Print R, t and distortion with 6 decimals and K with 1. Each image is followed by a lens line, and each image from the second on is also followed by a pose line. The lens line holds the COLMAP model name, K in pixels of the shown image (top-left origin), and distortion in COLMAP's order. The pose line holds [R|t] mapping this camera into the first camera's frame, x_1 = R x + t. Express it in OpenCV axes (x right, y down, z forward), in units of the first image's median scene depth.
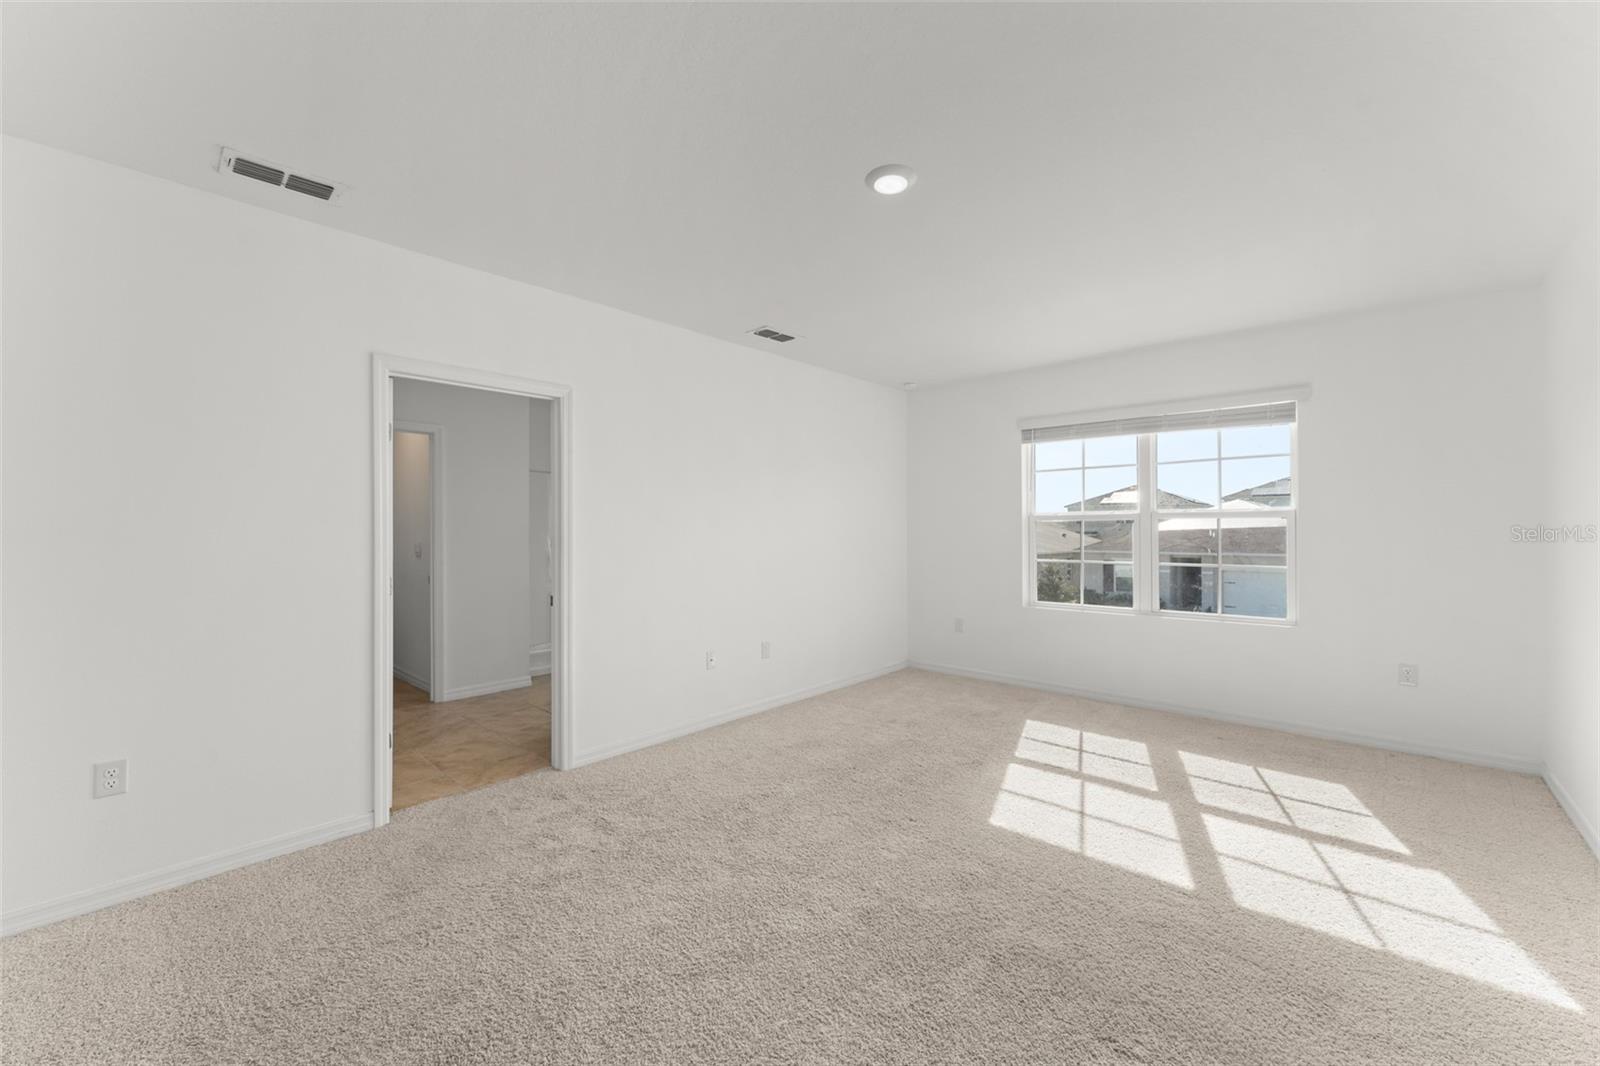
lens RADIAL K [[587.9, 0, 813.1], [0, 587.9, 535.0], [0, 0, 1]] dist [0.002098, 0.000224]
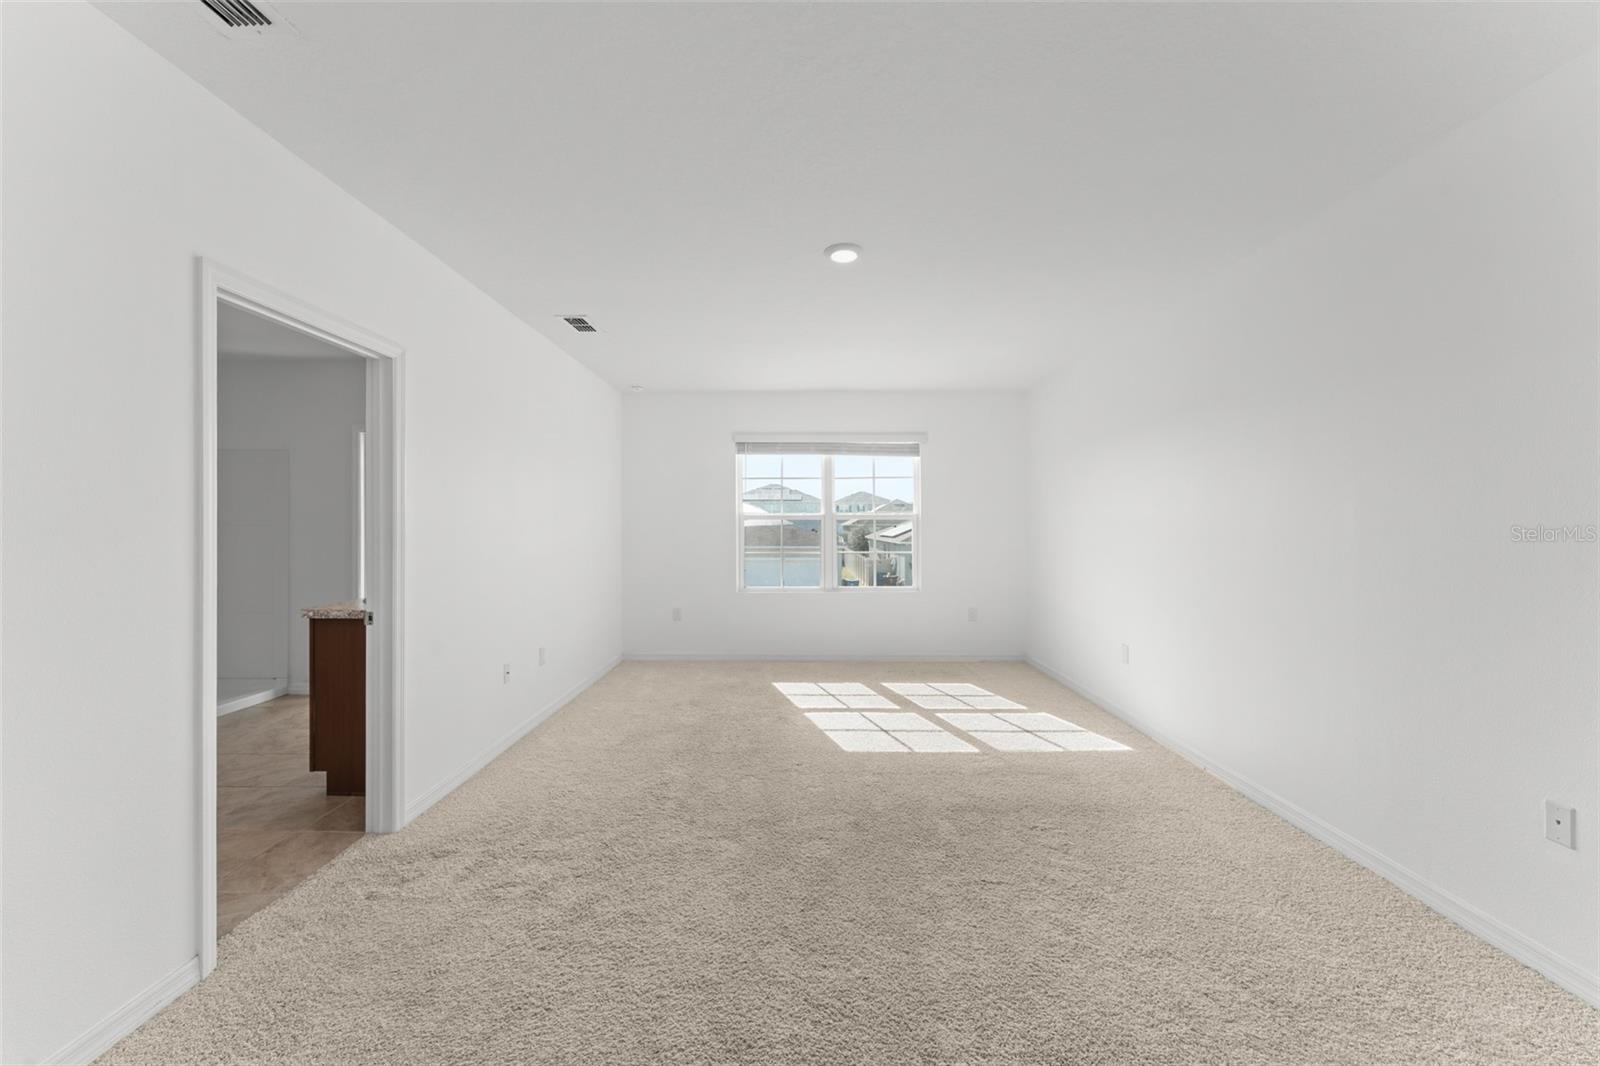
lens RADIAL K [[587.9, 0, 765.3], [0, 587.9, 533.0], [0, 0, 1]] dist [0.002098, 0.000224]
pose [[0.779730, -0.005107, 0.626096, -0.568406], [0.004356, 0.999987, 0.002732, -0.000087], [-0.626101, 0.000597, 0.779741, 0.078908]]
